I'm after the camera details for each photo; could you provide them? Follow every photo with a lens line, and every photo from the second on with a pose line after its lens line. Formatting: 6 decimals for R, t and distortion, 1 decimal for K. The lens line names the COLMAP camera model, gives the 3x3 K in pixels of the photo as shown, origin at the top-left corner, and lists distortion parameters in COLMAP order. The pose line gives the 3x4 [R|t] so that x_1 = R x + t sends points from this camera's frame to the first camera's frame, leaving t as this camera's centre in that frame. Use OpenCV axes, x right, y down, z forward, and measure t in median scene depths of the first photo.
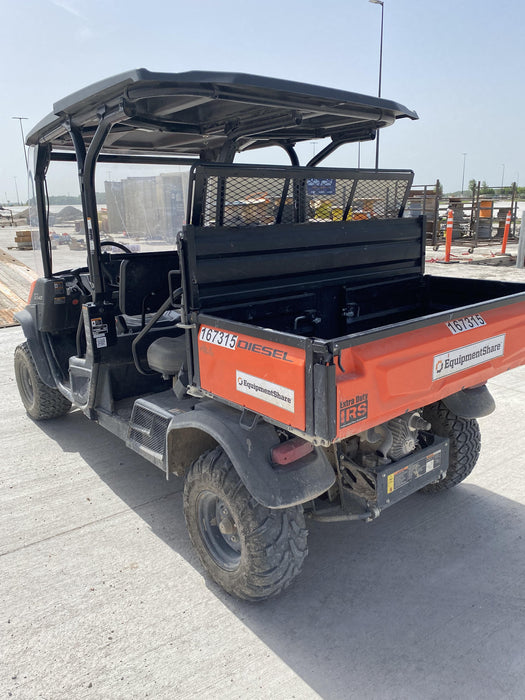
lens RADIAL K [[533.2, 0, 262.1], [0, 533.2, 349.7], [0, 0, 1]] dist [0.031106, -0.029978]
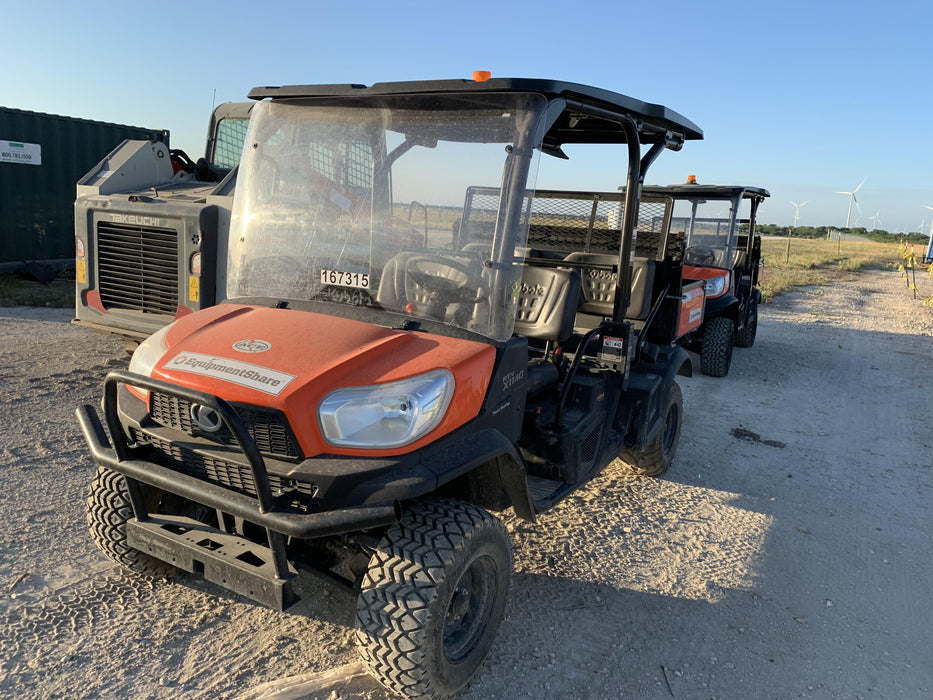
lens RADIAL K [[710.6, 0, 474.1], [0, 710.6, 348.5], [0, 0, 1]] dist [0.031106, -0.029978]
pose [[-0.362667, -0.177434, 0.914872, -1.582411], [0.195347, 0.945423, 0.260797, -0.480963], [-0.911215, 0.273299, -0.308213, 1.933804]]
